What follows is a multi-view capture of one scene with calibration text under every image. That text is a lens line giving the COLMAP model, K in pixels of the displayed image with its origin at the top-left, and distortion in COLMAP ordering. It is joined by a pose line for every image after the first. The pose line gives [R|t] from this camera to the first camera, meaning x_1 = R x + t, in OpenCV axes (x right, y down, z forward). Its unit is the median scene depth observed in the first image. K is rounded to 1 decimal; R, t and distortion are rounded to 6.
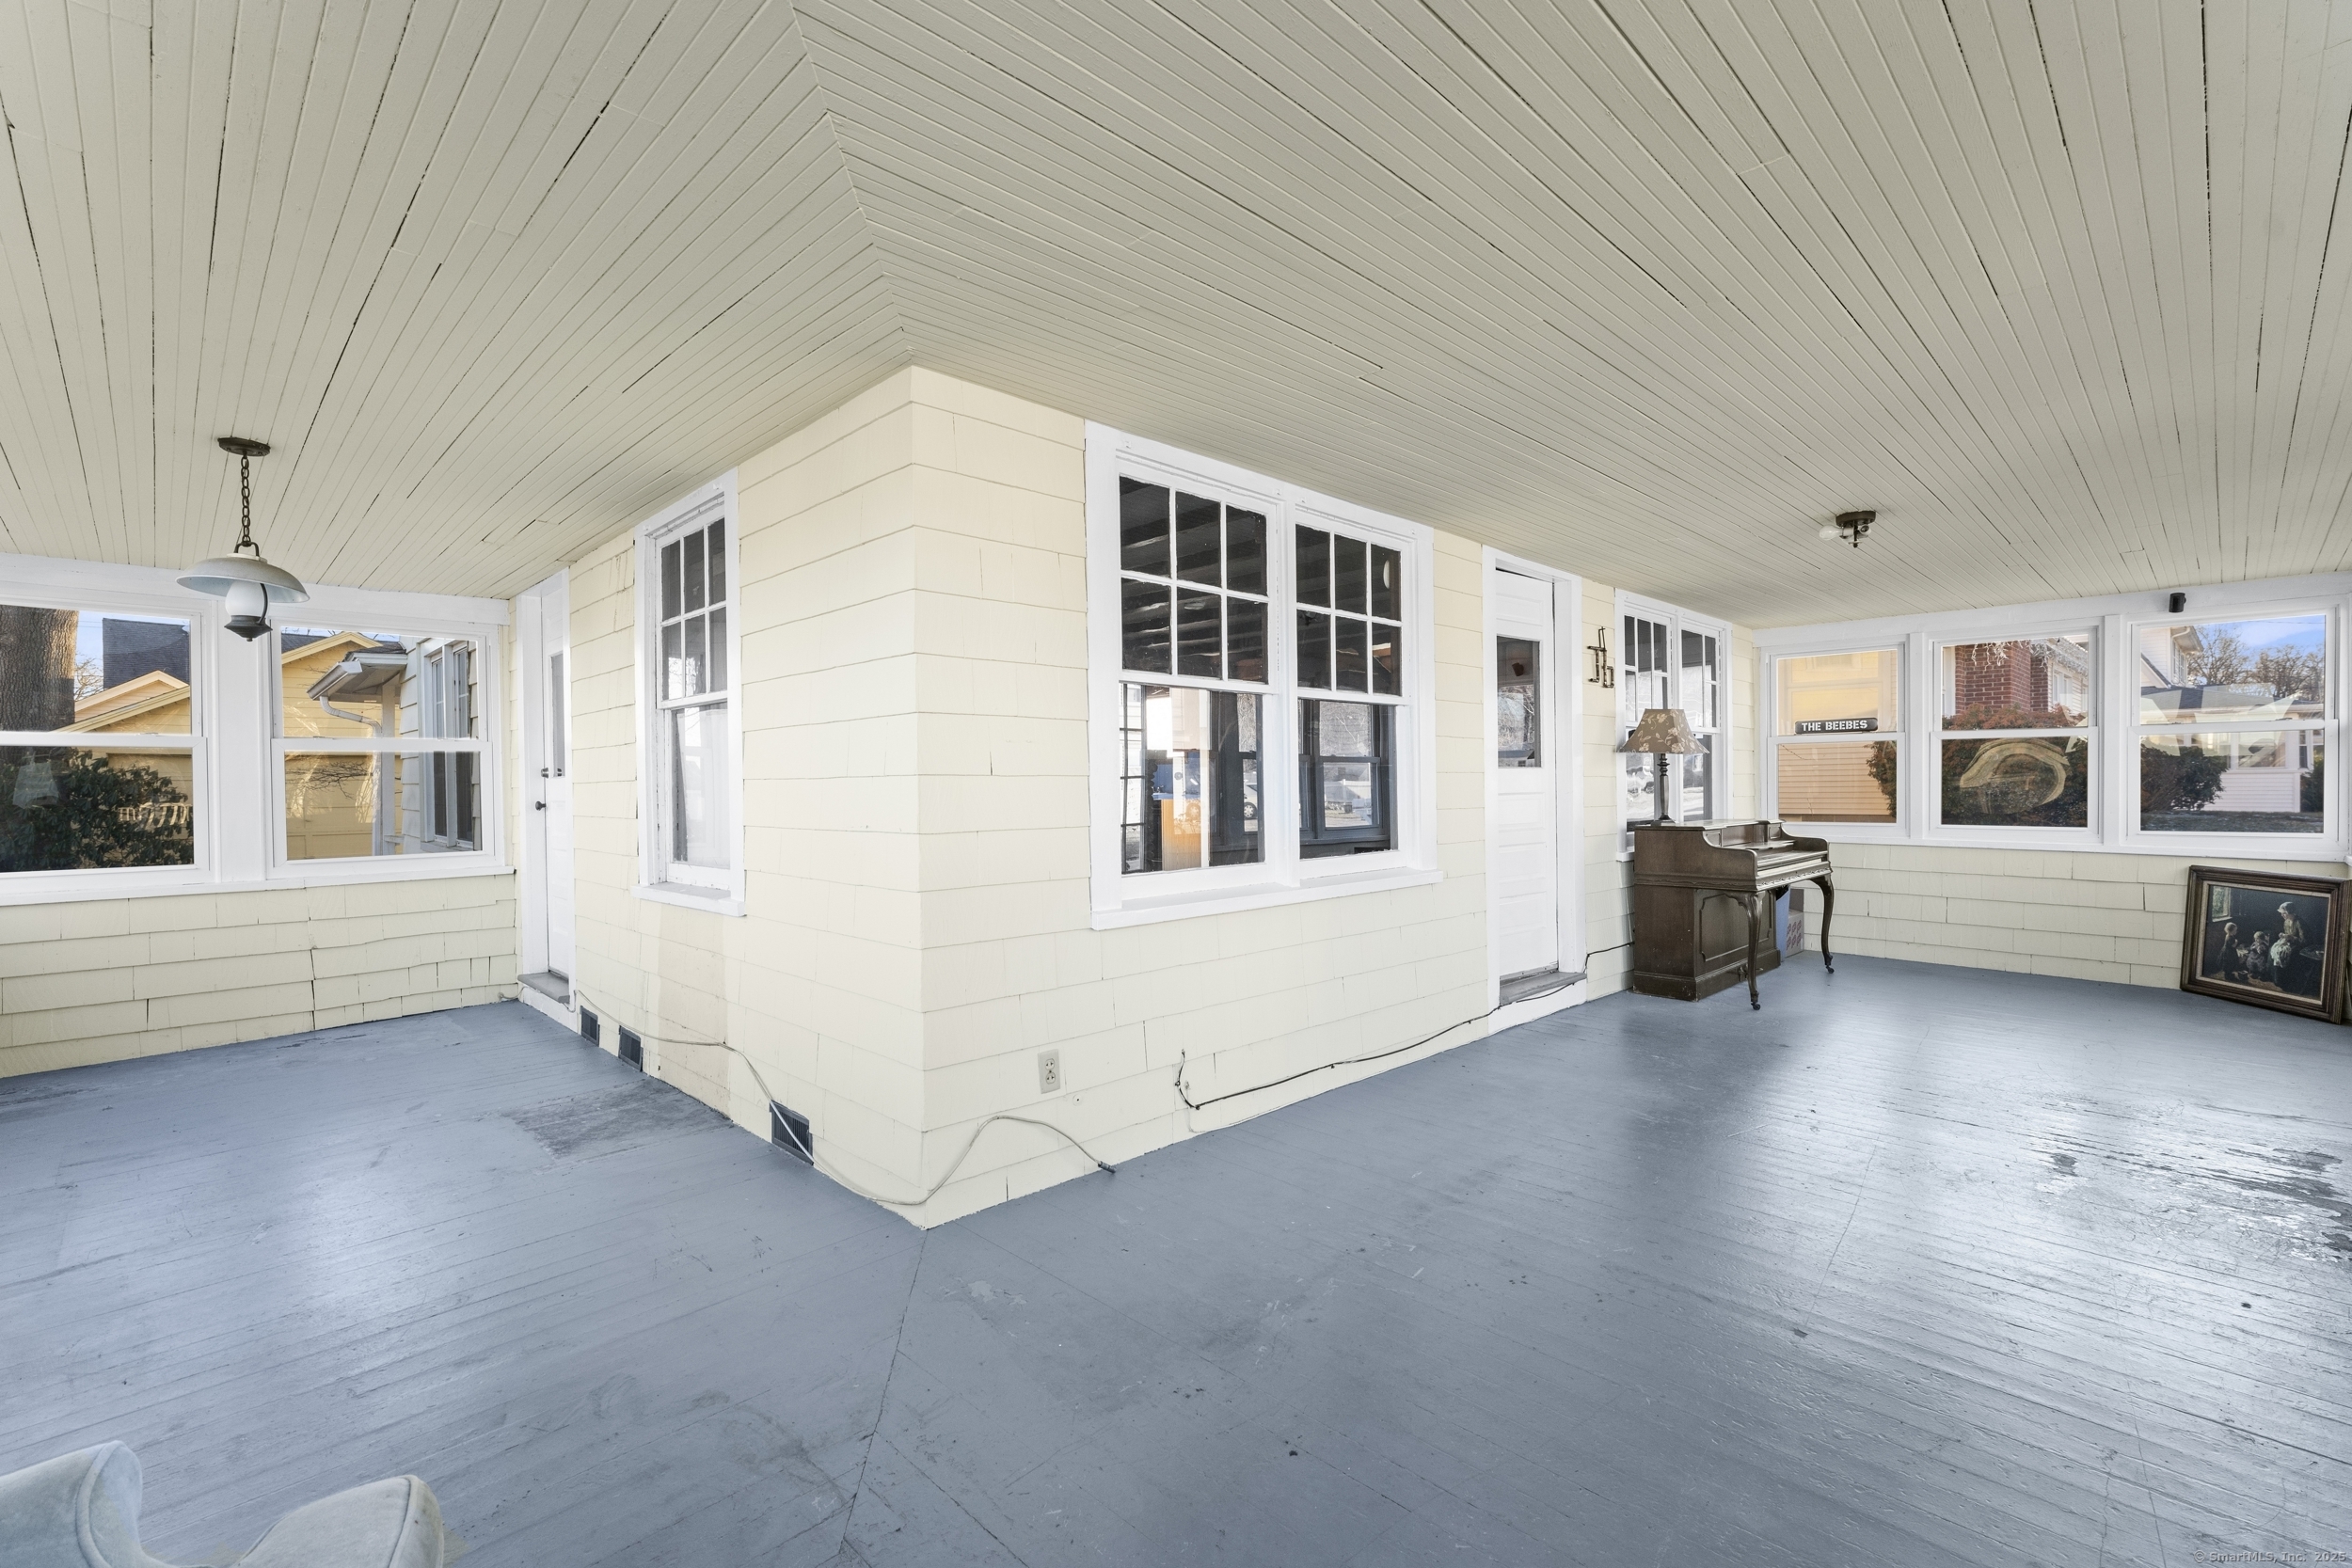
lens RADIAL K [[1045.2, 0, 1176.0], [0, 1045.2, 784.0], [0, 0, 1]] dist [-0.001327, 0.000077]
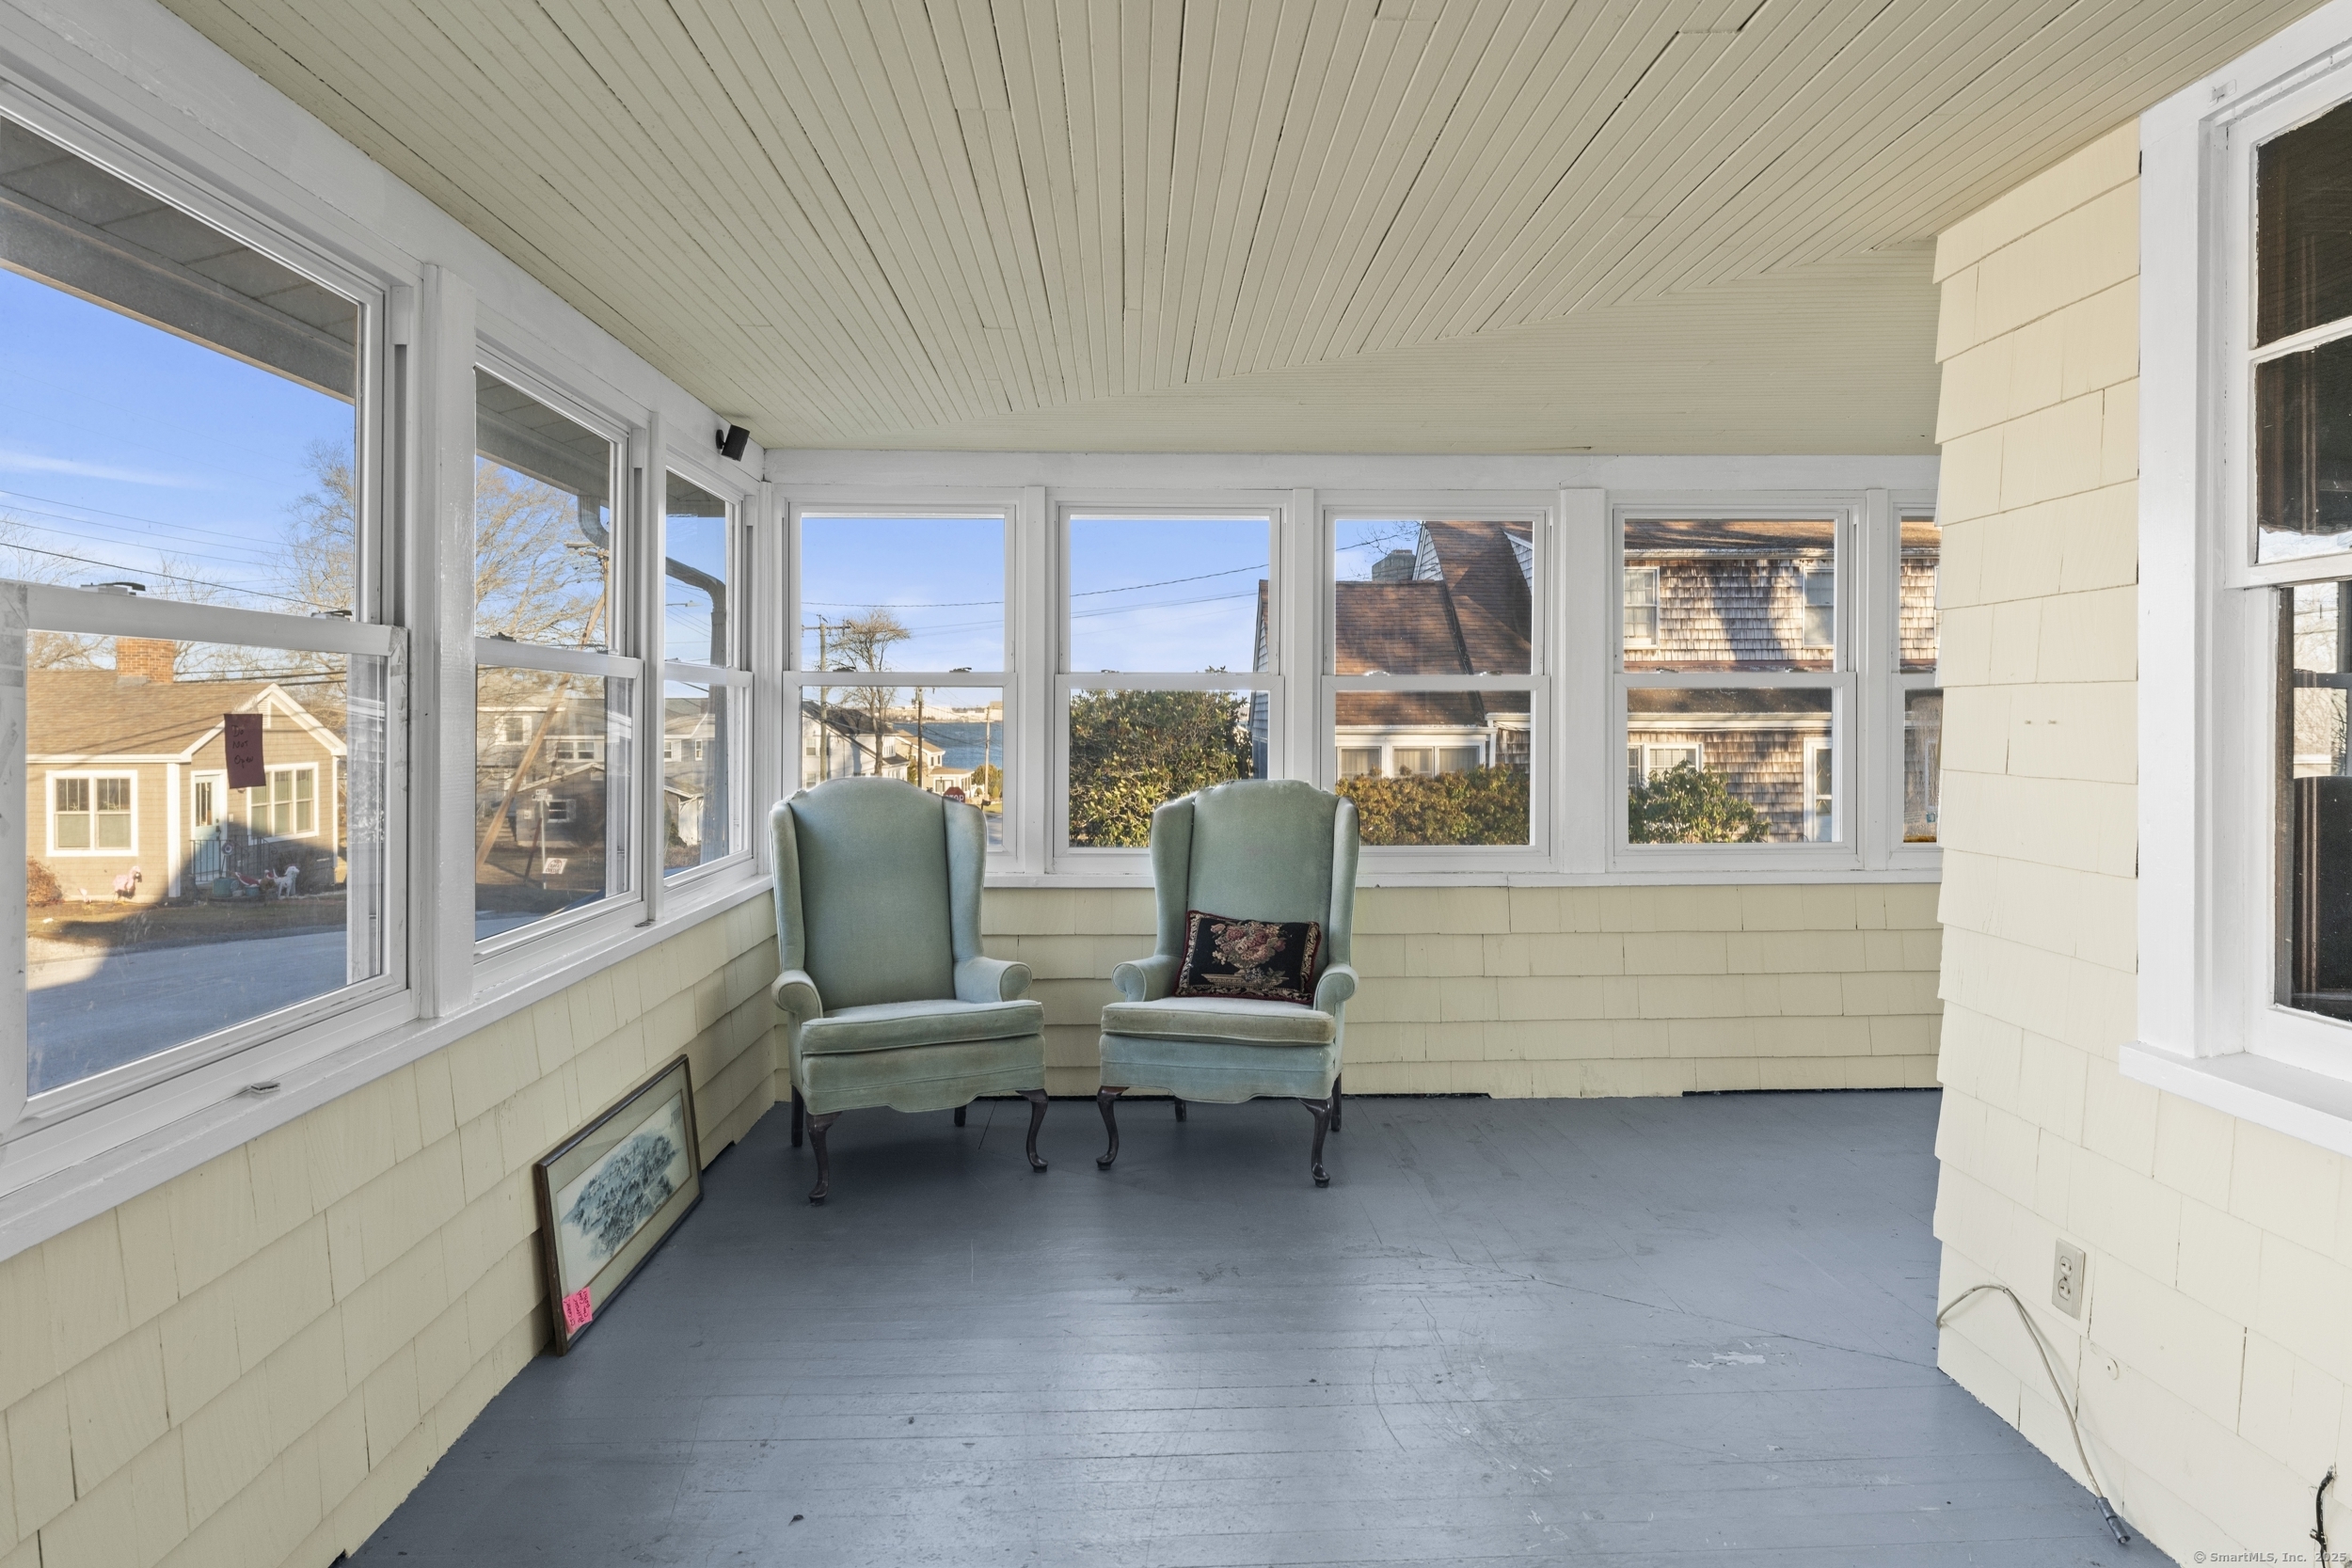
lens RADIAL K [[1385.3, 0, 1180.3], [0, 1385.3, 752.9], [0, 0, 1]] dist [-0.011775, -0.001389]
pose [[-0.674729, 0.034700, -0.737250, 0.728680], [0.014896, 0.999331, 0.033402, -0.053115], [0.737916, 0.011555, -0.674794, 1.069363]]
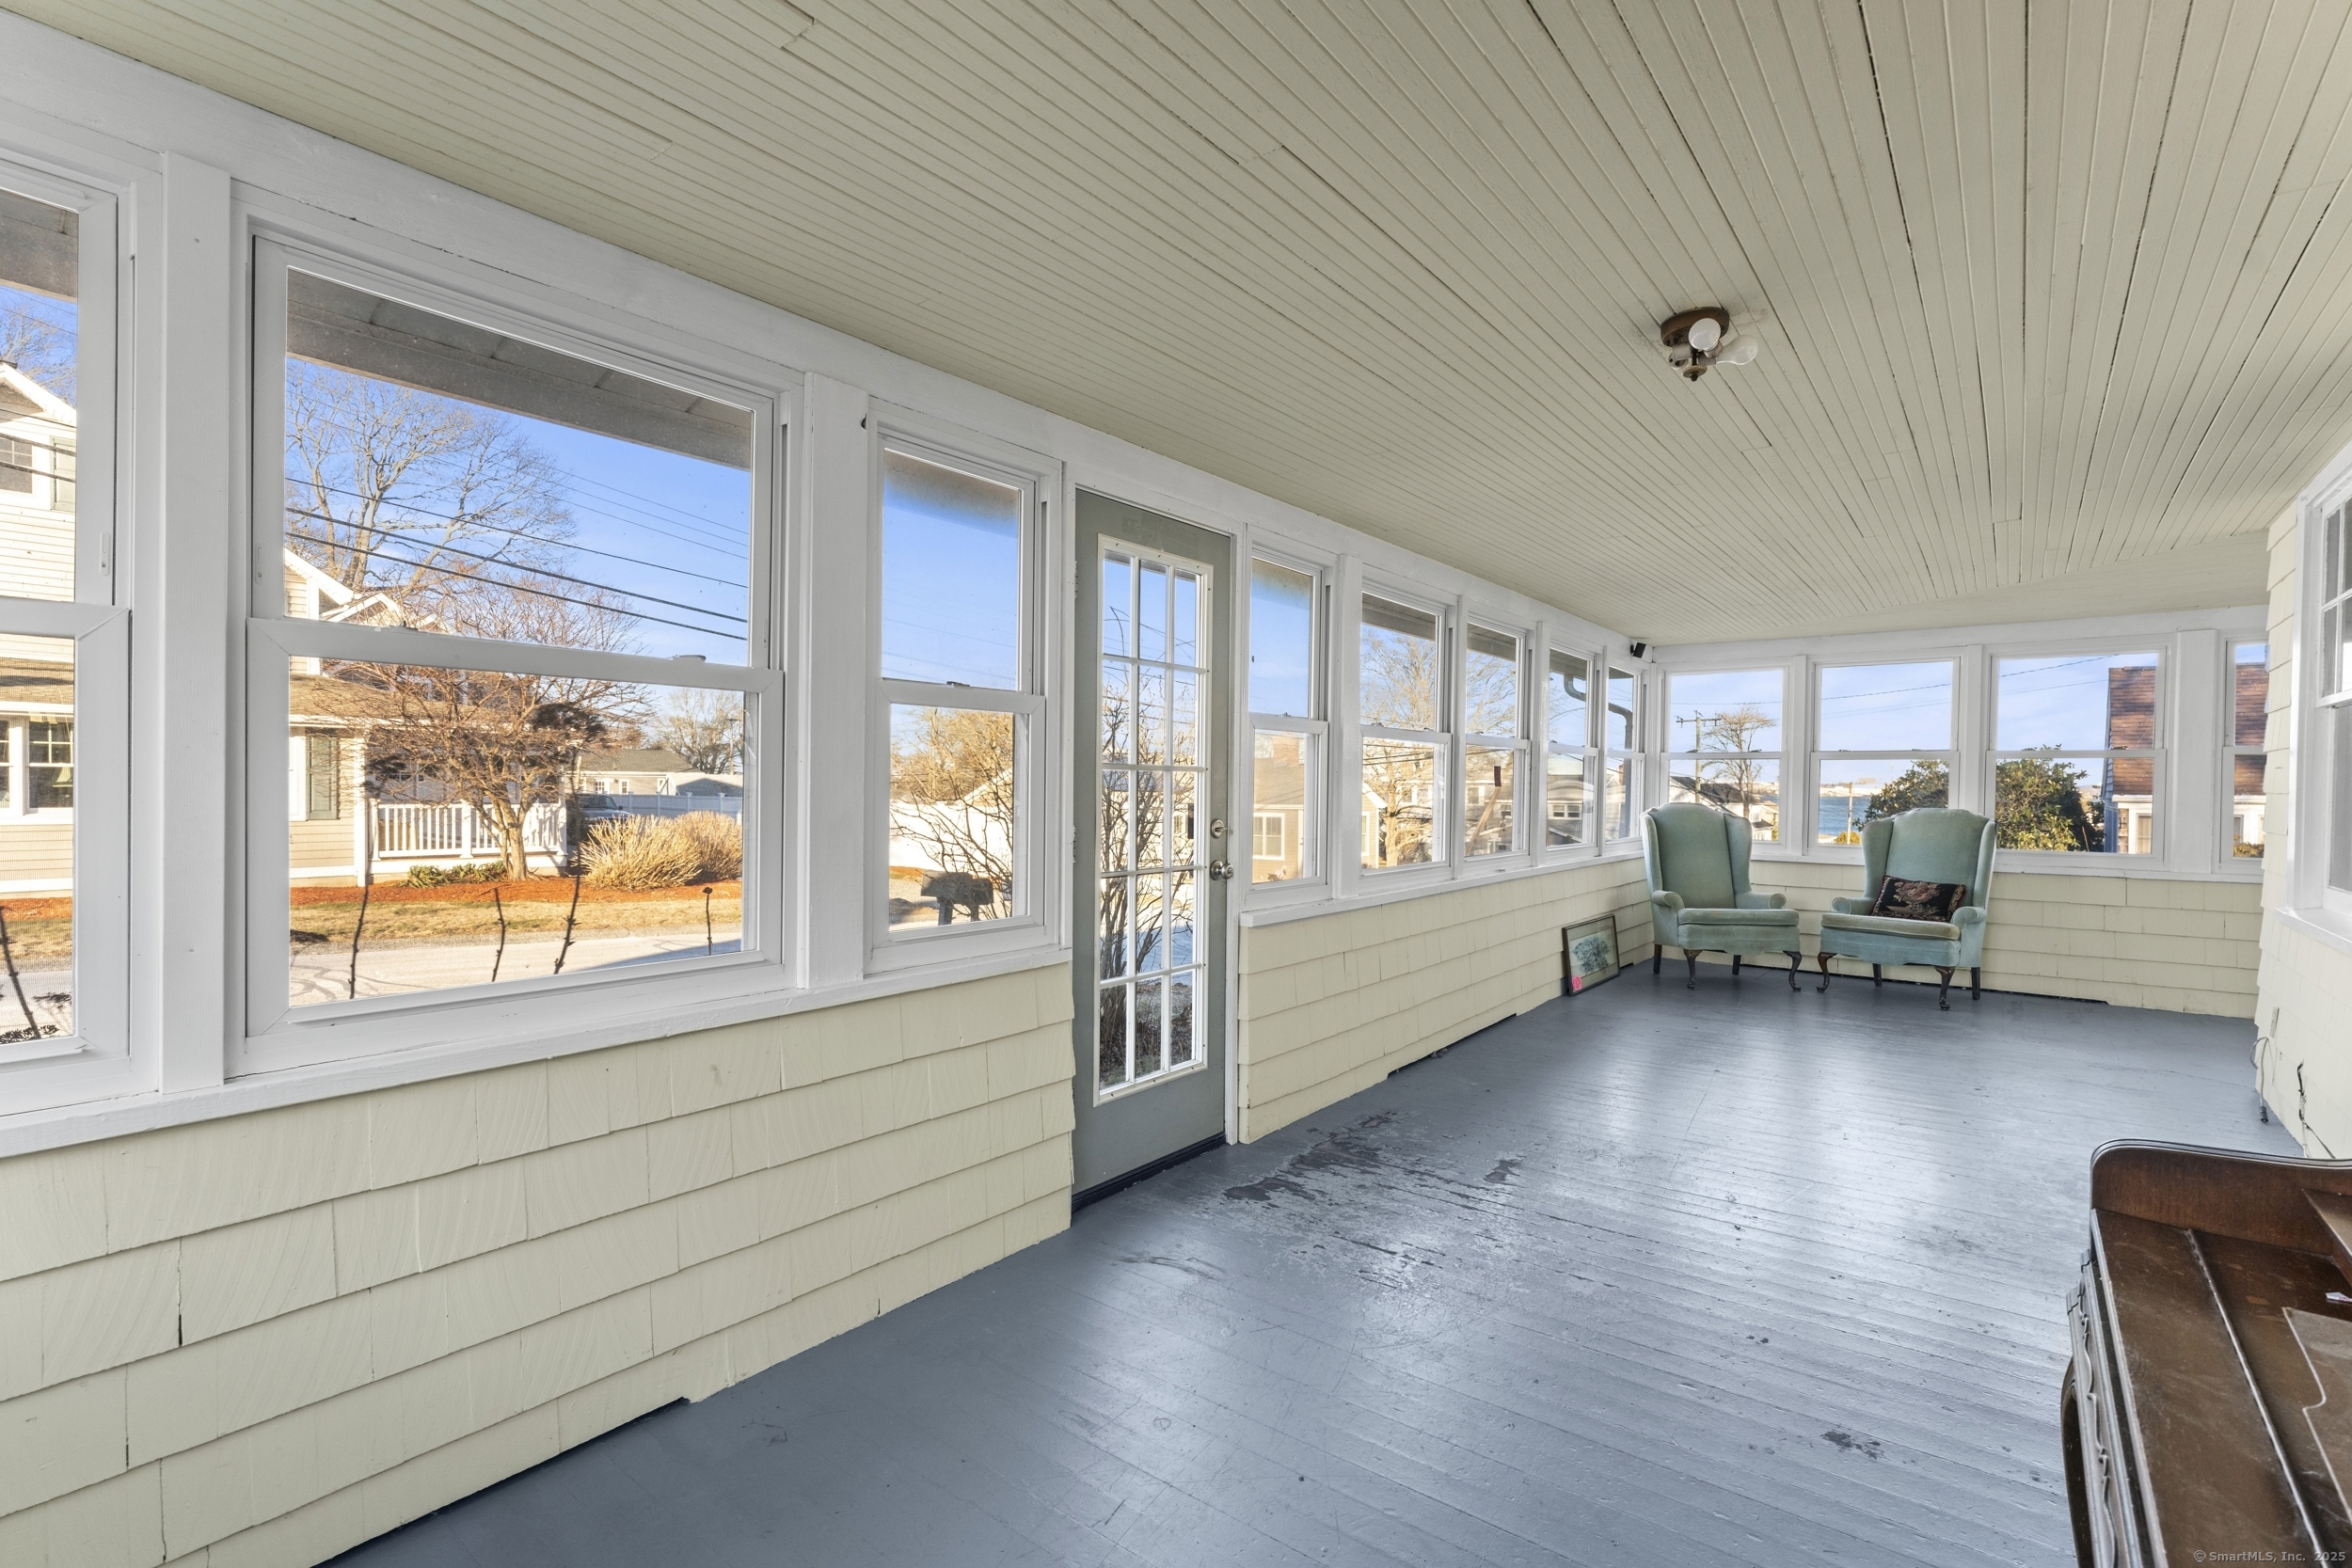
lens RADIAL K [[1047.8, 0, 1176.0], [0, 1047.8, 784.0], [0, 0, 1]] dist [-0.000172, -0.000210]
pose [[-0.993602, 0.006005, -0.112778, 1.298303], [0.006822, 0.999953, -0.006864, -0.017045], [0.112732, -0.007589, -0.993596, 2.020137]]
